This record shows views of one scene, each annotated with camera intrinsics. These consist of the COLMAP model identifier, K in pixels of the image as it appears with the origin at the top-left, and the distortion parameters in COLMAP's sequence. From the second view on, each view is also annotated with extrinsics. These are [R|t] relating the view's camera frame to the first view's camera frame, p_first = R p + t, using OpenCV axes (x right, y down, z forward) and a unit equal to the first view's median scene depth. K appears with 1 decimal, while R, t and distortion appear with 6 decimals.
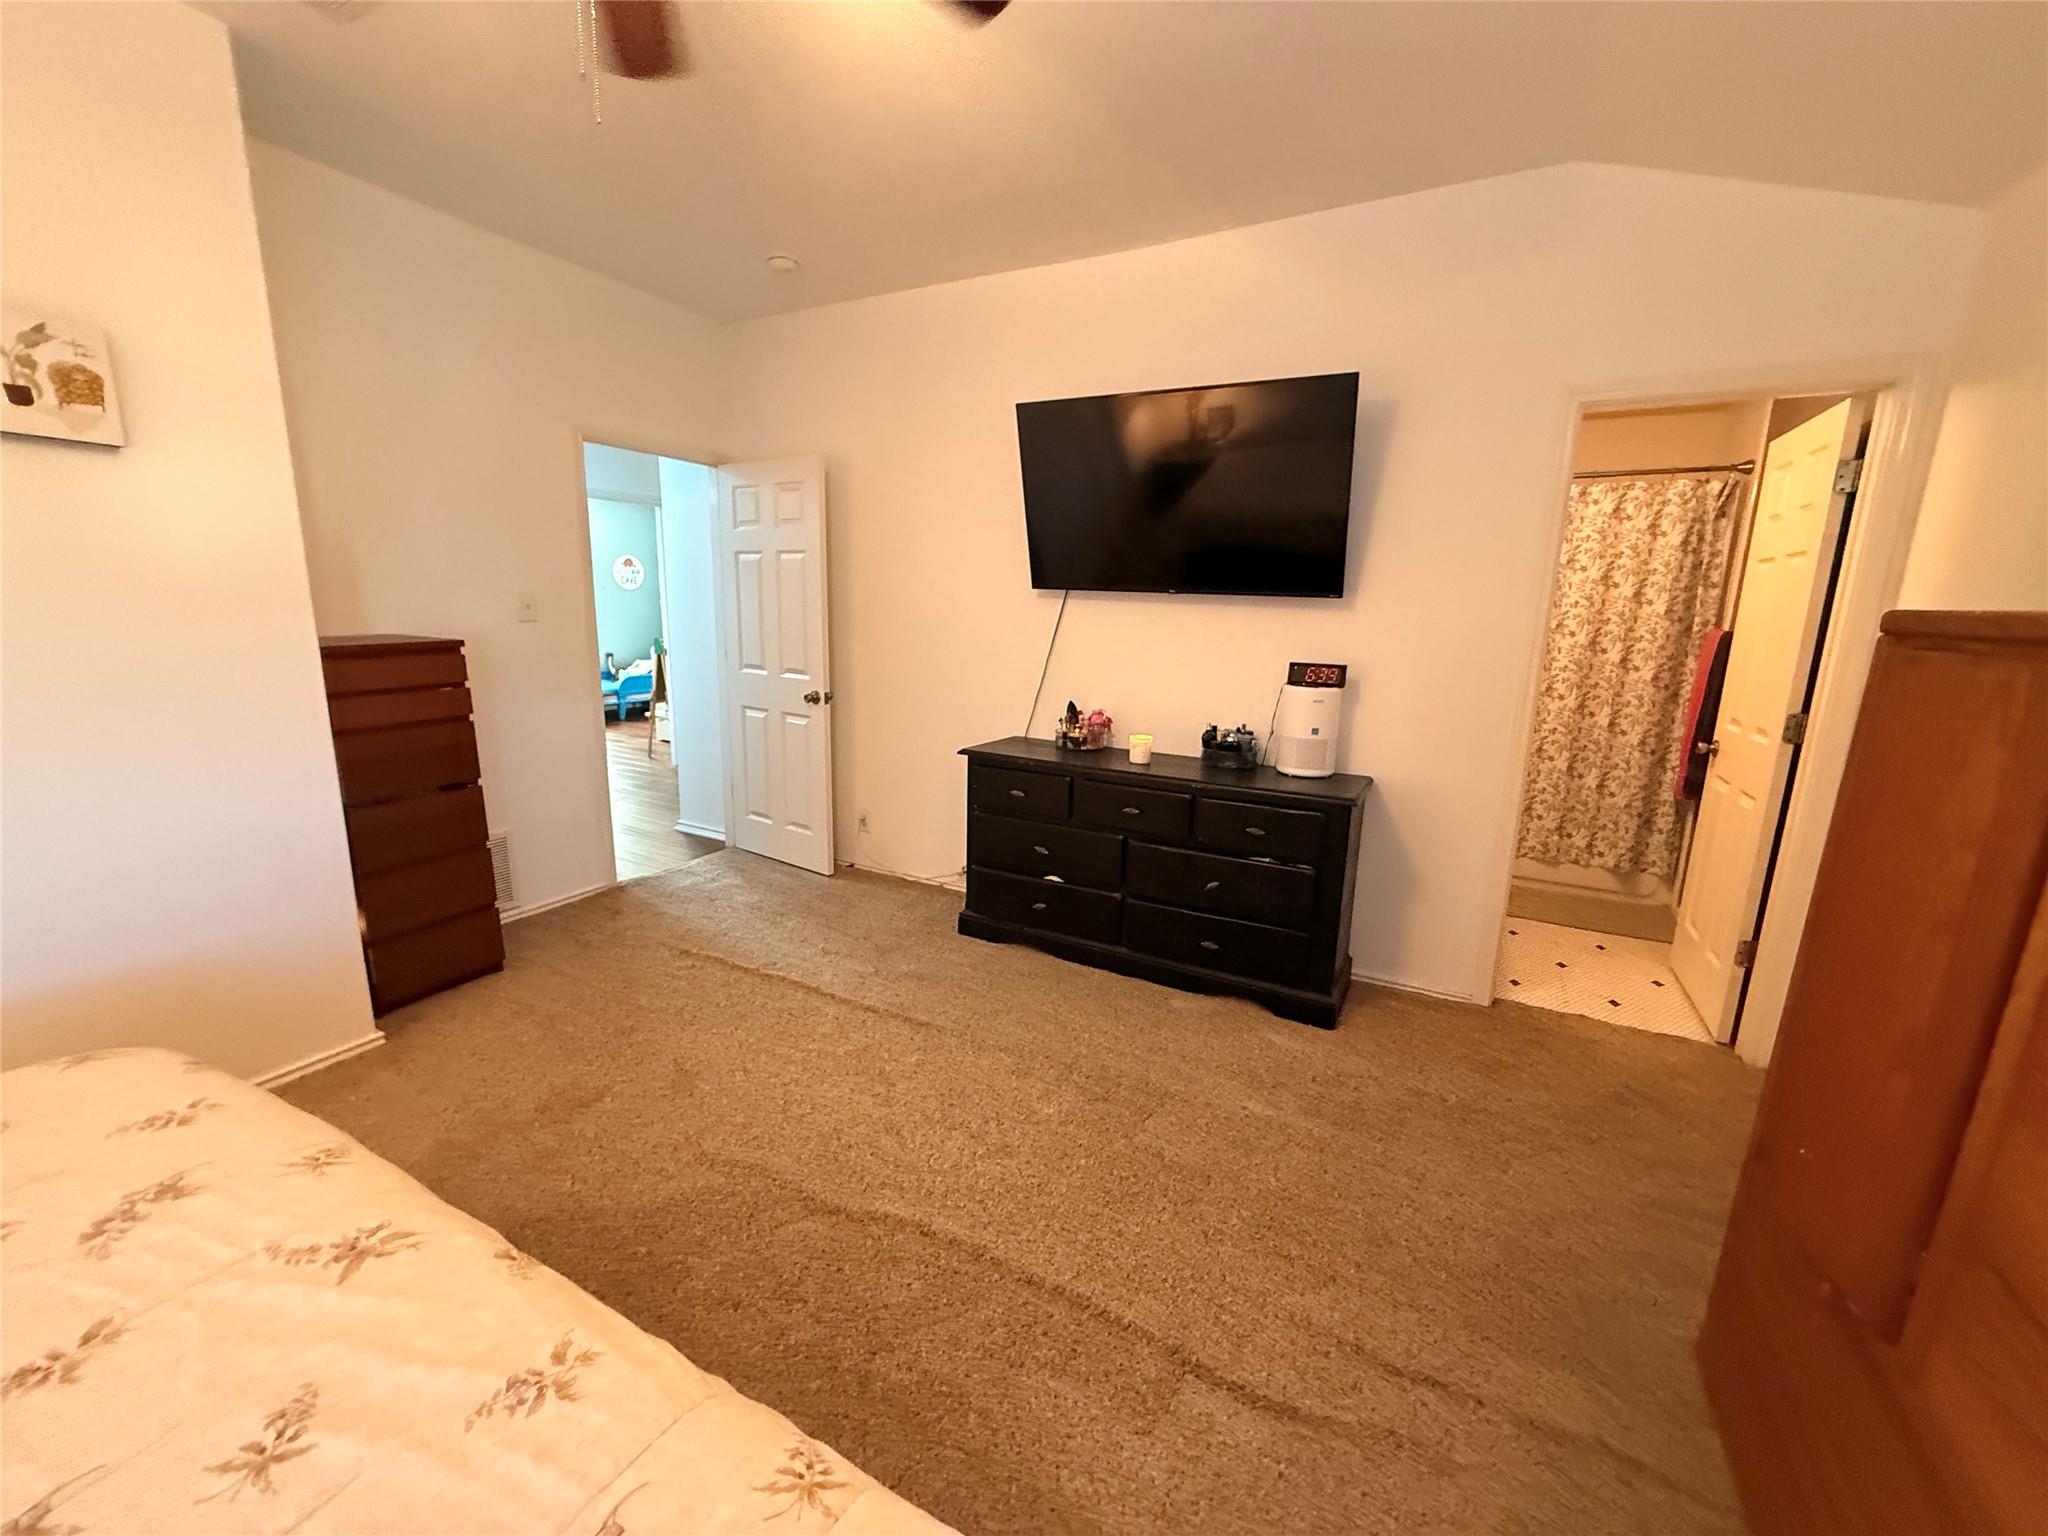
lens RADIAL K [[826.4, 0, 1045.7], [0, 826.4, 766.8], [0, 0, 1]] dist [0.001985, 0.000269]
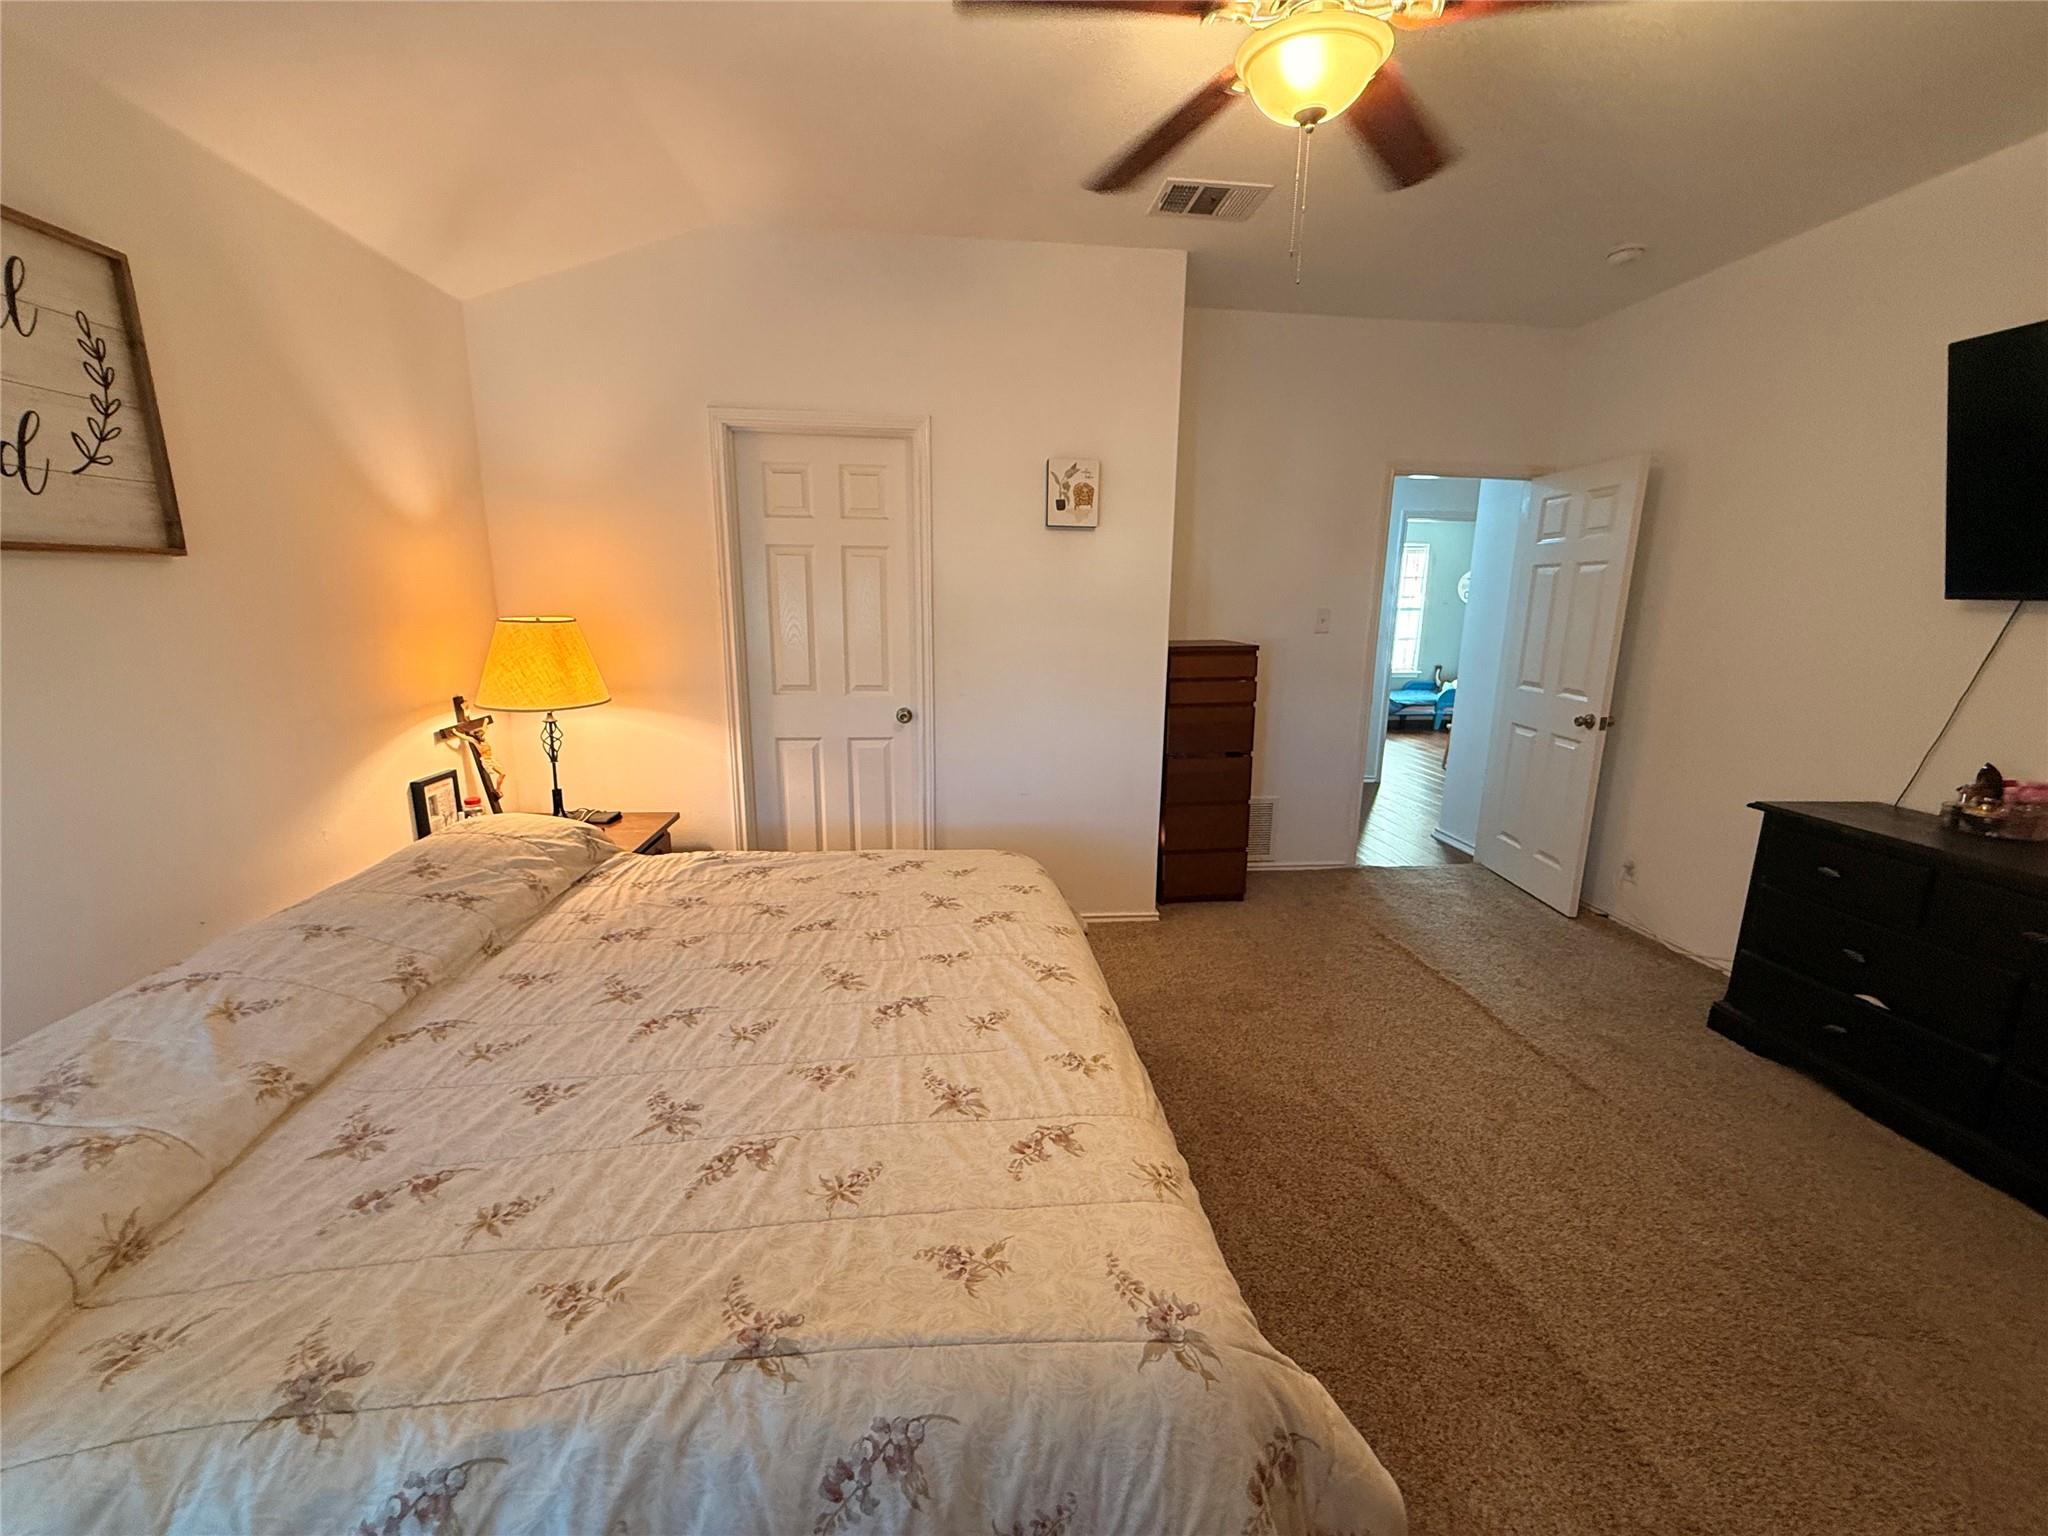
lens RADIAL K [[826.4, 0, 1017.6], [0, 826.4, 765.7], [0, 0, 1]] dist [0.001985, 0.000269]
pose [[0.558418, 0.150303, -0.815830, 0.187394], [-0.164589, 0.983972, 0.068623, 0.008486], [0.813068, 0.095956, 0.574206, -0.050101]]
